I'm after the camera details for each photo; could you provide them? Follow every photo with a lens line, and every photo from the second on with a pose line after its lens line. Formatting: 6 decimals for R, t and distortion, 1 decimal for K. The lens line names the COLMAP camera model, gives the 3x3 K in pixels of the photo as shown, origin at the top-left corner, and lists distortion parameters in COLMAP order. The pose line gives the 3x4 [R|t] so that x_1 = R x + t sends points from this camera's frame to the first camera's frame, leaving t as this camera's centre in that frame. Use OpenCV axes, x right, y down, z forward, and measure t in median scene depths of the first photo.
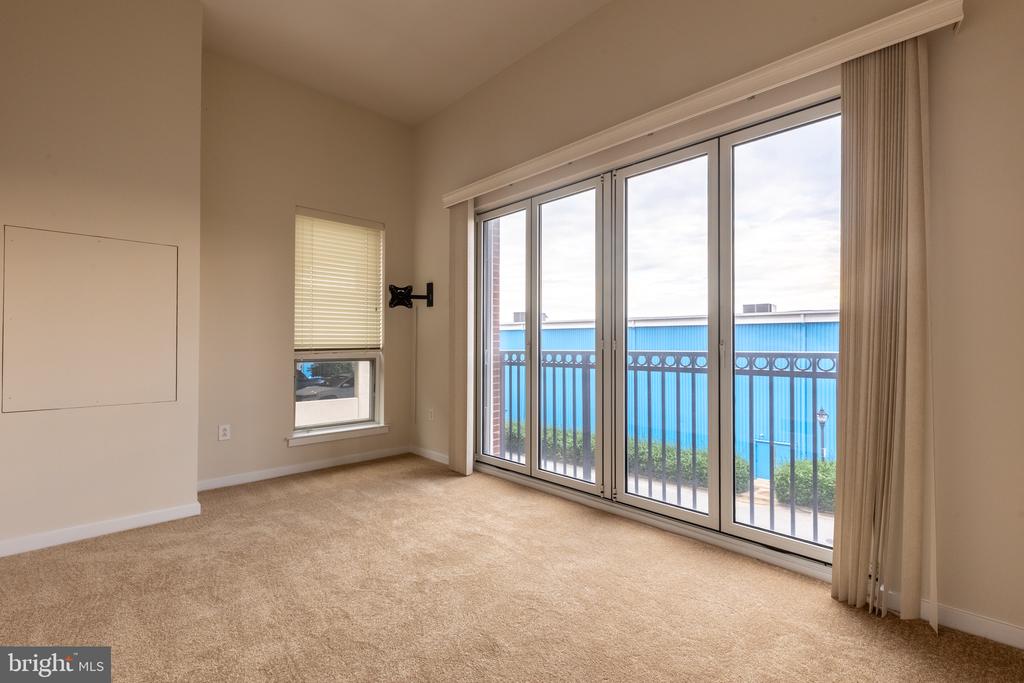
lens RADIAL K [[457.7, 0, 512.0], [0, 457.7, 341.5], [0, 0, 1]] dist [0.001781, -0.000405]
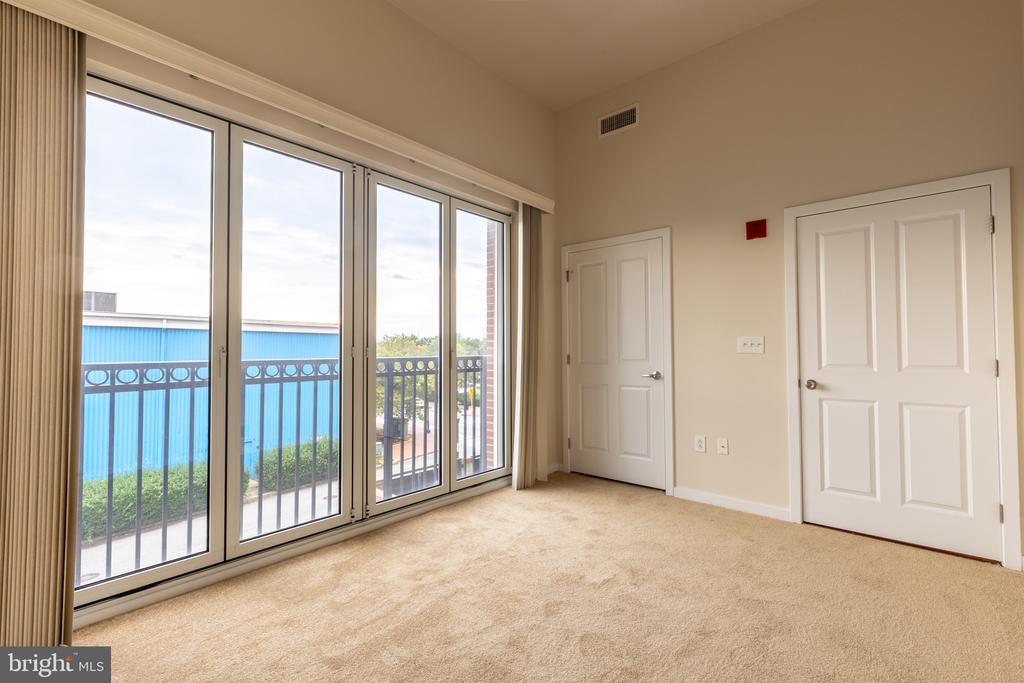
lens RADIAL K [[480.6, 0, 512.0], [0, 480.6, 341.5], [0, 0, 1]] dist [0.000152, -0.000213]
pose [[-0.106569, 0.022648, 0.994047, -0.601110], [-0.000038, 0.999740, -0.022782, 0.006814], [-0.994305, -0.002466, -0.106540, 0.612276]]
